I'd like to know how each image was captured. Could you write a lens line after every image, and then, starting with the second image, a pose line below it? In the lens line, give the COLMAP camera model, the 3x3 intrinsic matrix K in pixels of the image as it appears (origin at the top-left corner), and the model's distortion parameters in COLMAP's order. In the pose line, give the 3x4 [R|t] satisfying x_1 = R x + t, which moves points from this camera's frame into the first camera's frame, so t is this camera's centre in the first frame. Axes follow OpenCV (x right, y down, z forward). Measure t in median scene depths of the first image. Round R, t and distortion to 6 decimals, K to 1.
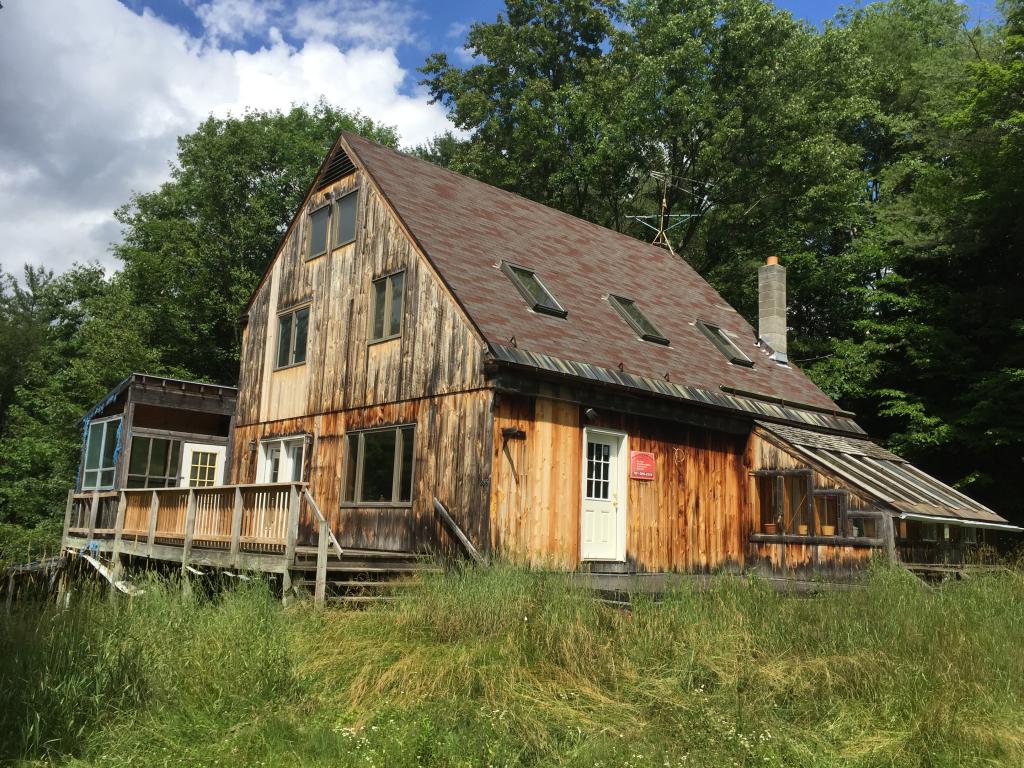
lens RADIAL K [[878.3, 0, 511.3], [0, 878.3, 382.7], [0, 0, 1]] dist [-0.007402, -0.011758]
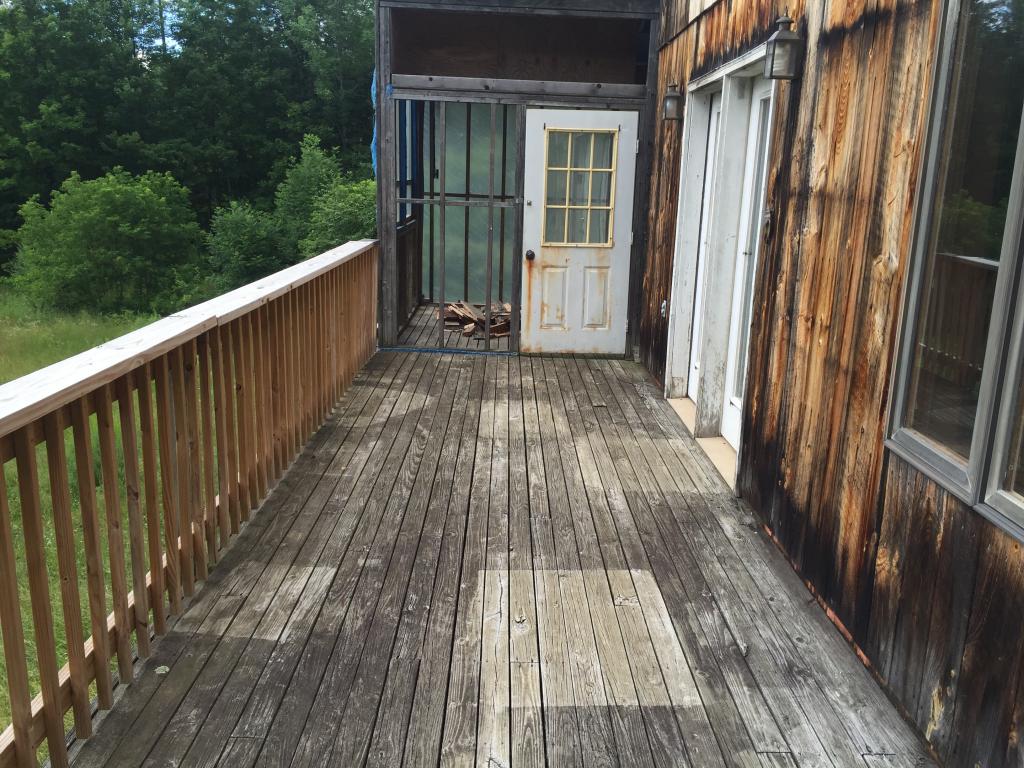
lens RADIAL K [[878.3, 0, 512.6], [0, 878.3, 385.7], [0, 0, 1]] dist [-0.007402, -0.011758]
pose [[0.758398, 0.138236, -0.636964, -0.120362], [0.106120, 0.938024, 0.329925, 0.056204], [0.643094, -0.317809, 0.696726, 0.705672]]
